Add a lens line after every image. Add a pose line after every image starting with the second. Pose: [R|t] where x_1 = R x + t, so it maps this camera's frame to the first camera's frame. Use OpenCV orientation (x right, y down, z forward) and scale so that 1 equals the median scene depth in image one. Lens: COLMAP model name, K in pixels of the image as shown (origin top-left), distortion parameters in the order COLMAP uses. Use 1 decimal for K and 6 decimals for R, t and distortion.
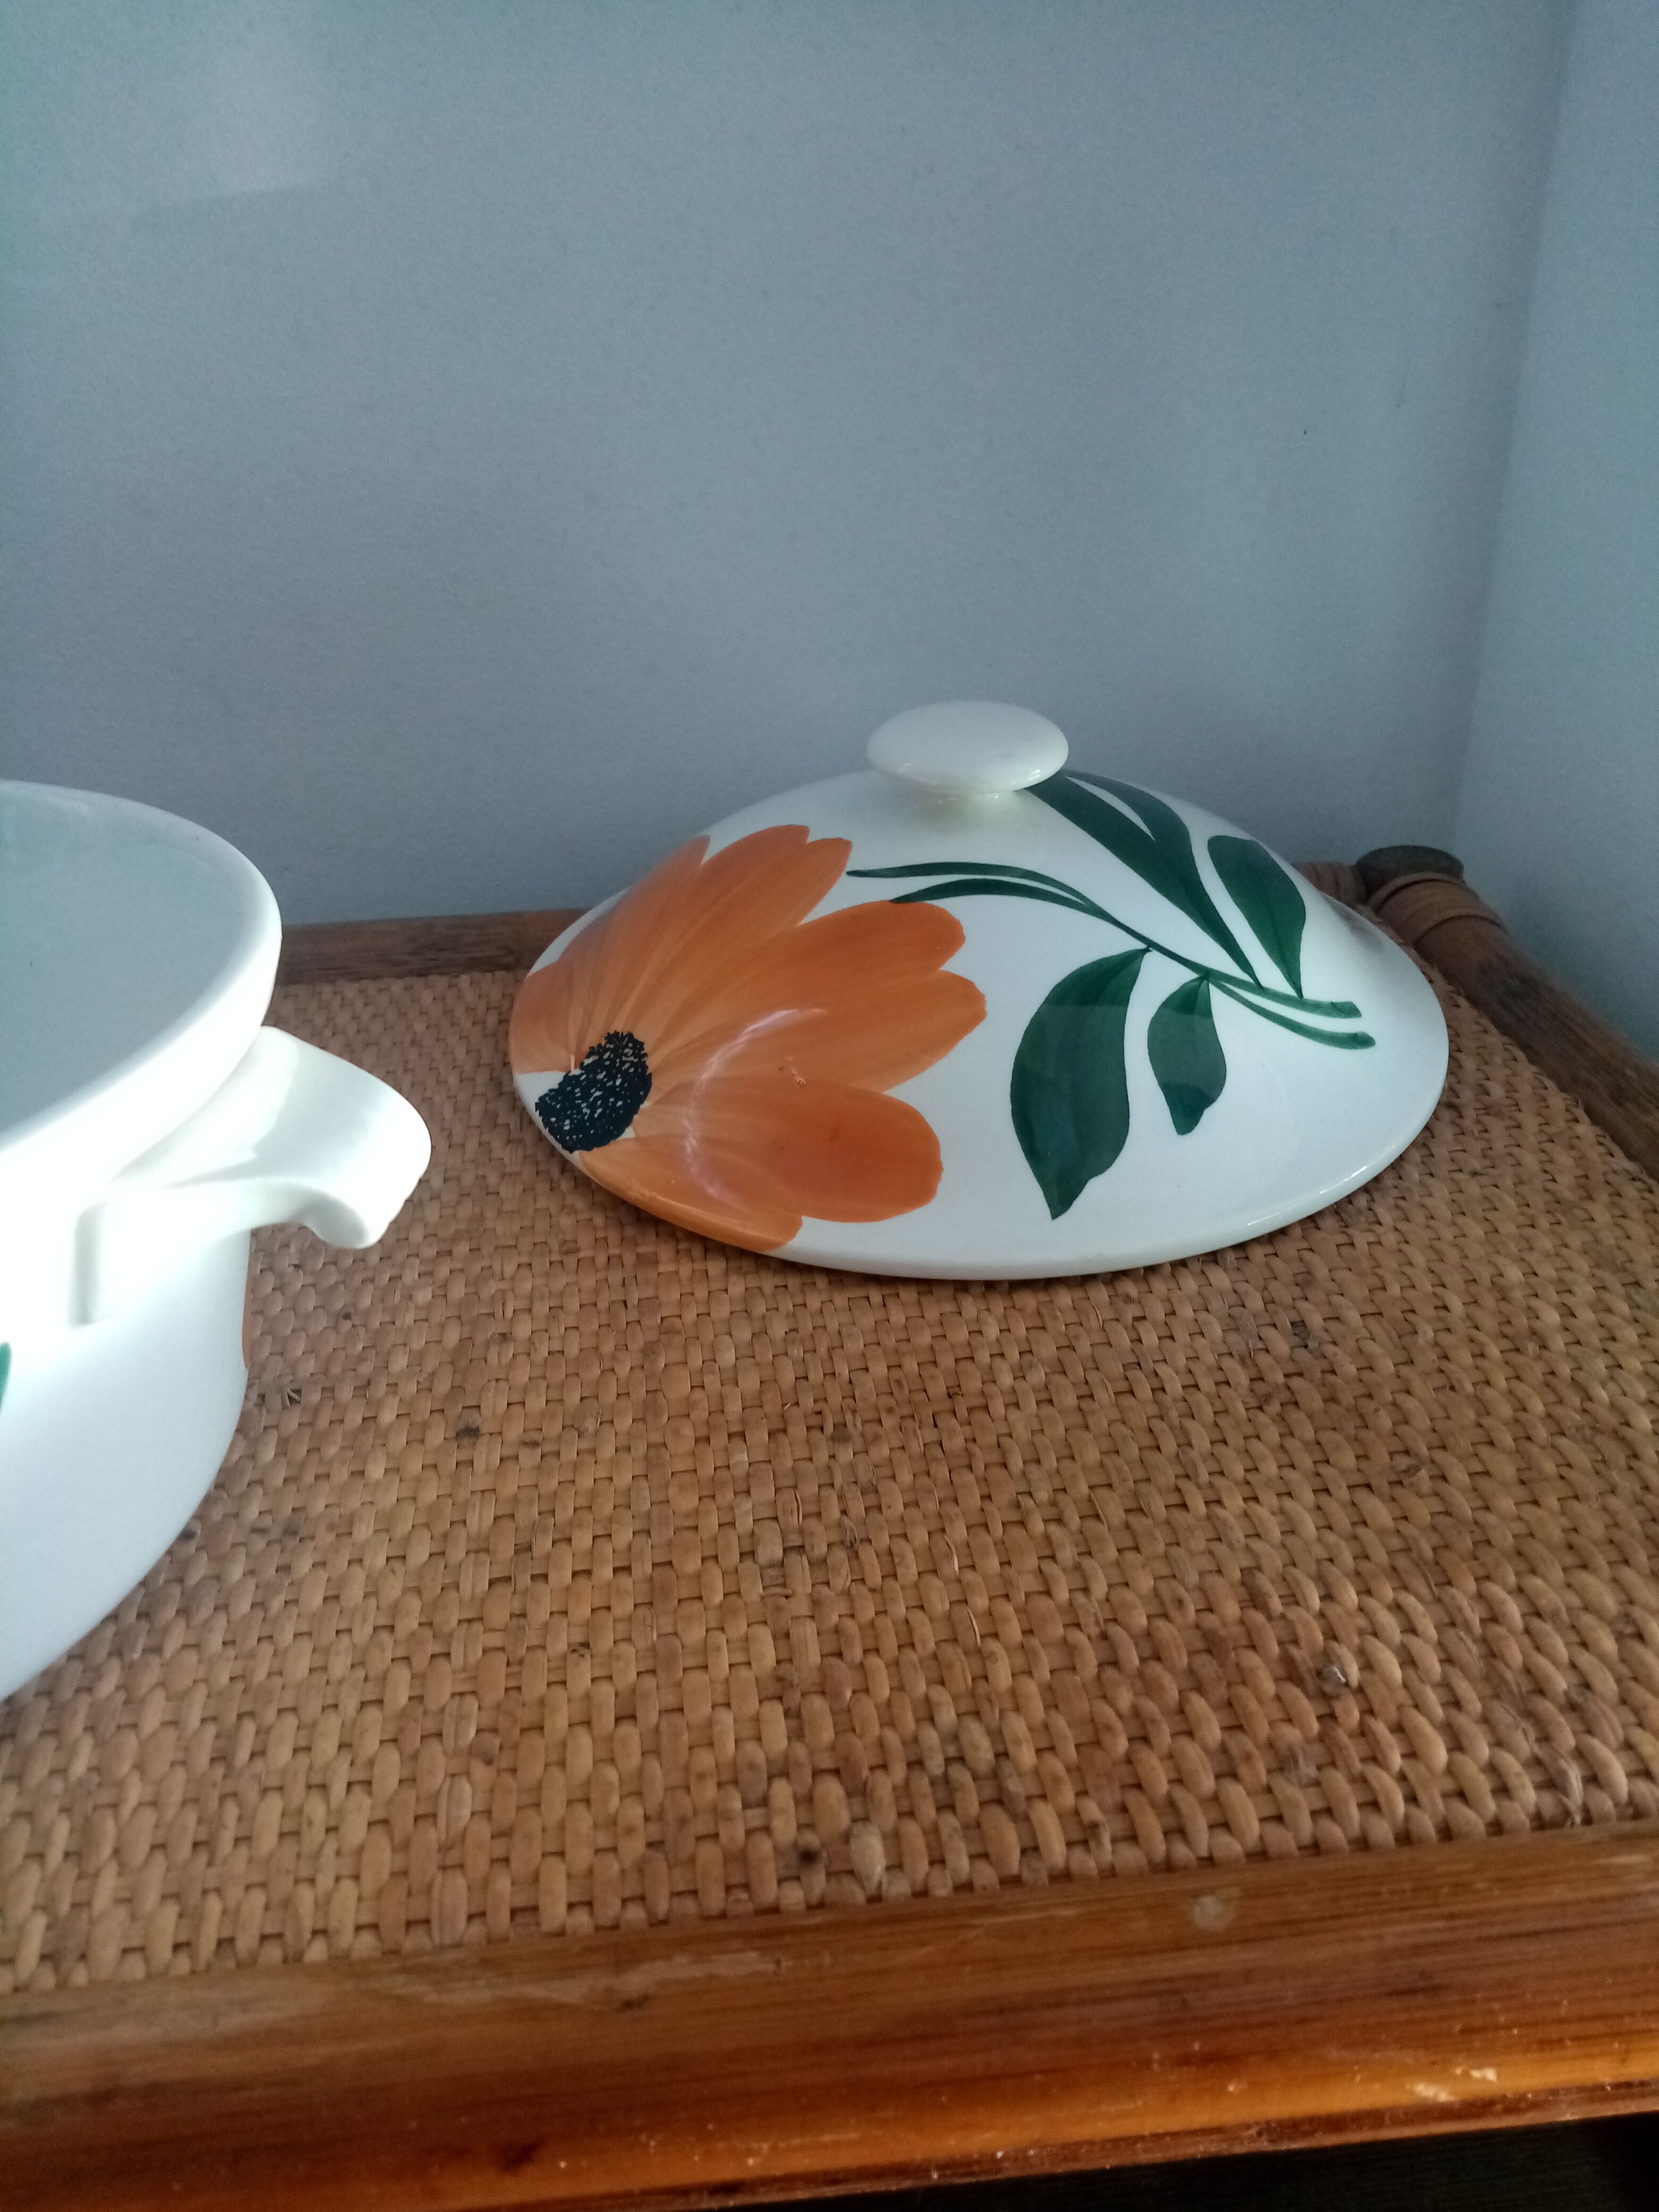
lens RADIAL K [[1747.8, 0, 829.5], [0, 1747.8, 1106.0], [0, 0, 1]] dist [0.008328, -0.002537]
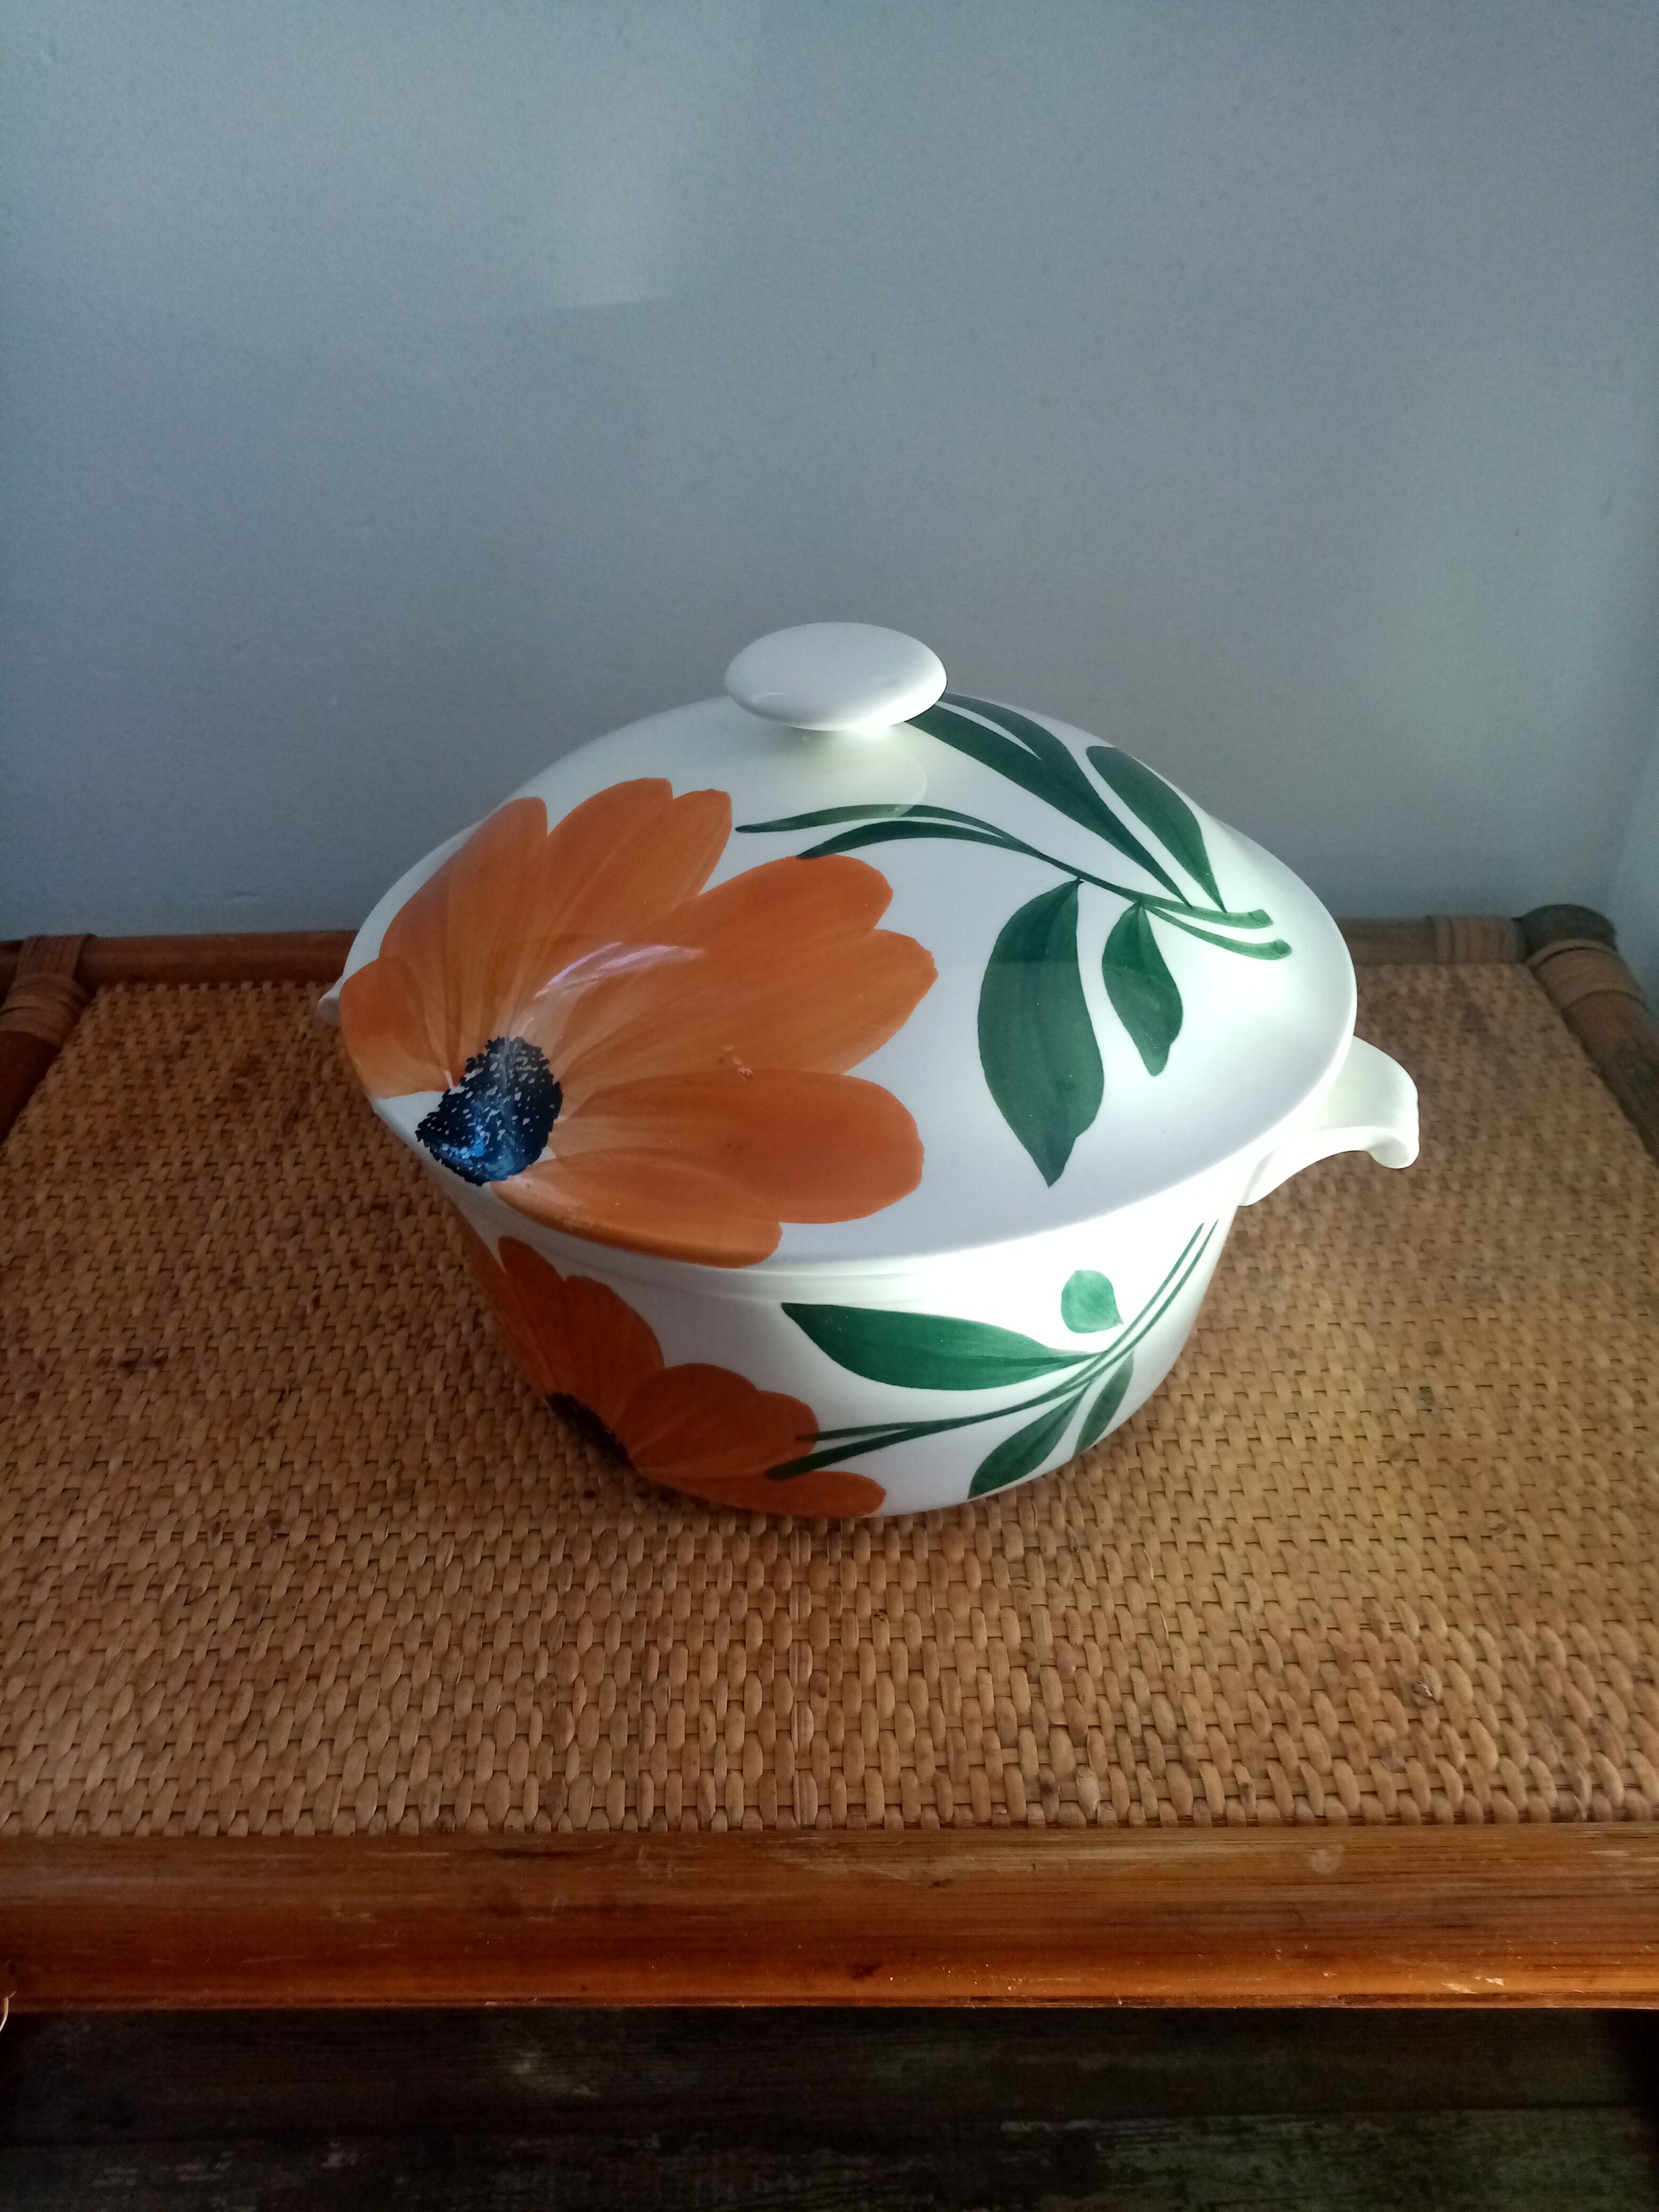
lens RADIAL K [[1747.8, 0, 829.5], [0, 1747.8, 1106.0], [0, 0, 1]] dist [0.008328, -0.002537]
pose [[0.964160, -0.139348, 0.225784, -0.170698], [0.125160, 0.989217, 0.076052, -0.056712], [-0.233947, -0.045067, 0.971204, 0.112876]]
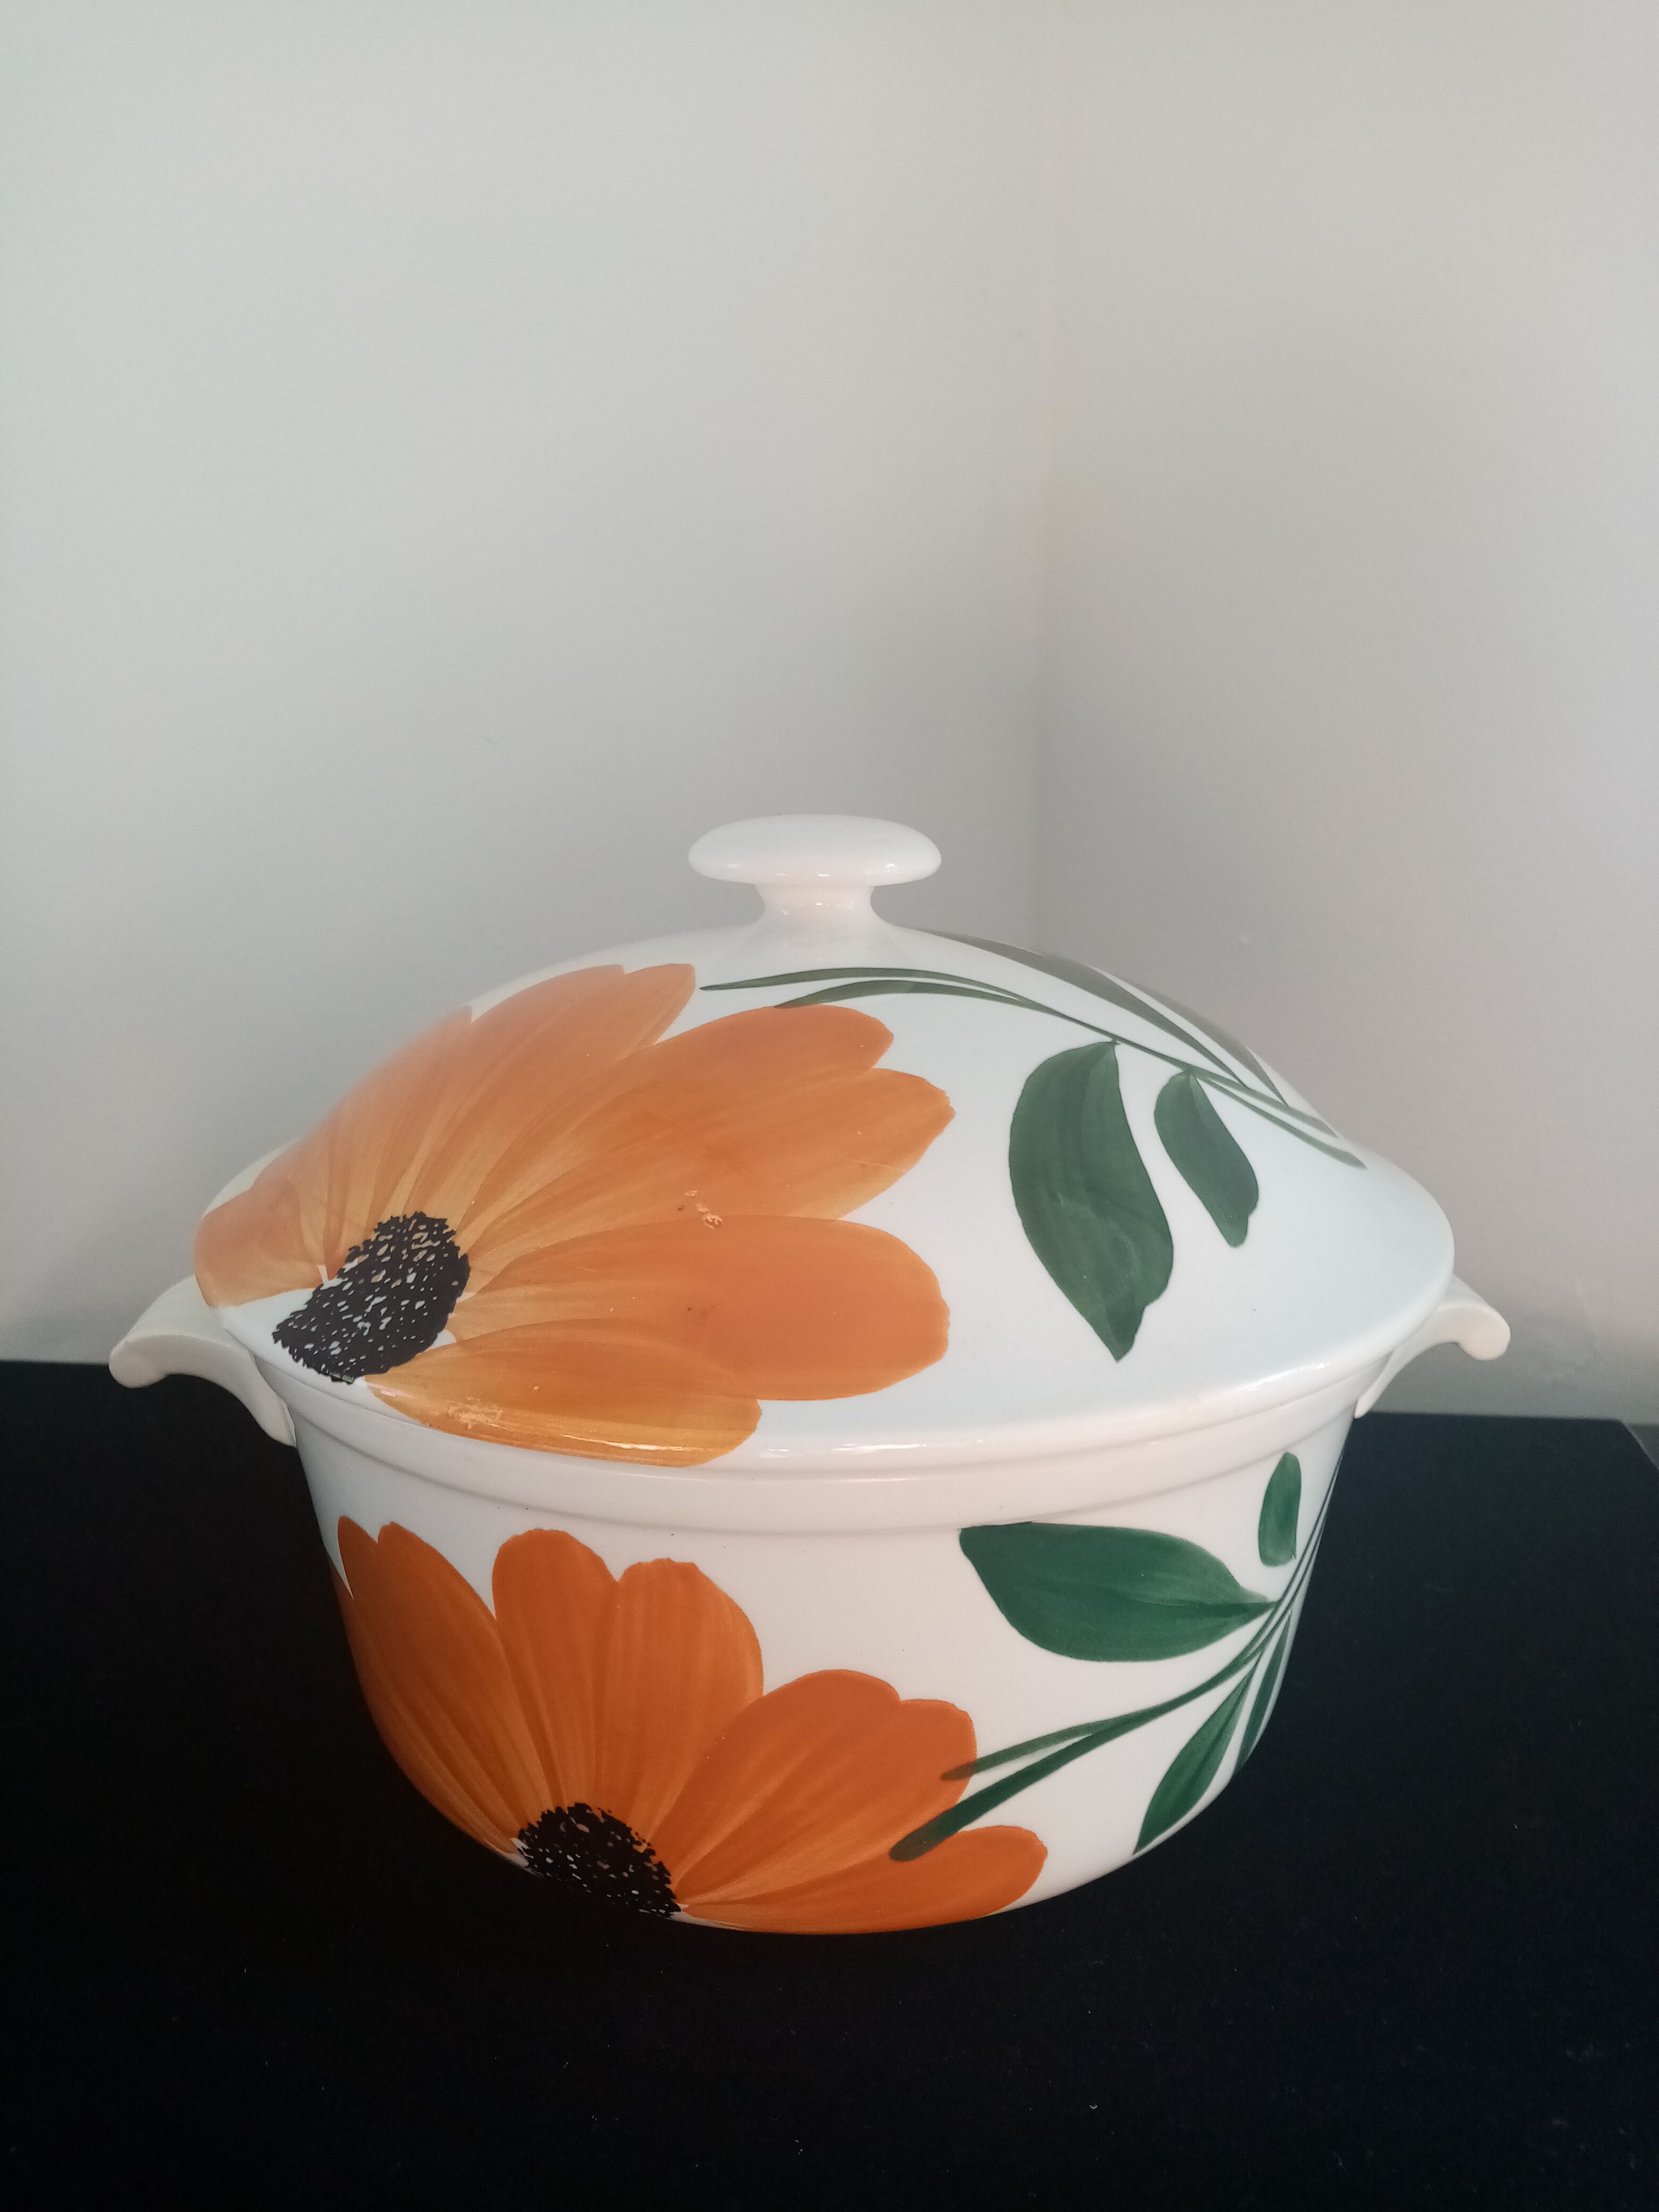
lens RADIAL K [[1747.8, 0, 829.5], [0, 1747.8, 1106.0], [0, 0, 1]] dist [0.008328, -0.002537]
pose [[0.952535, -0.044774, 0.301119, -0.169006], [0.131541, 0.952557, -0.274466, 0.130326], [-0.274544, 0.301048, 0.913234, 0.326522]]
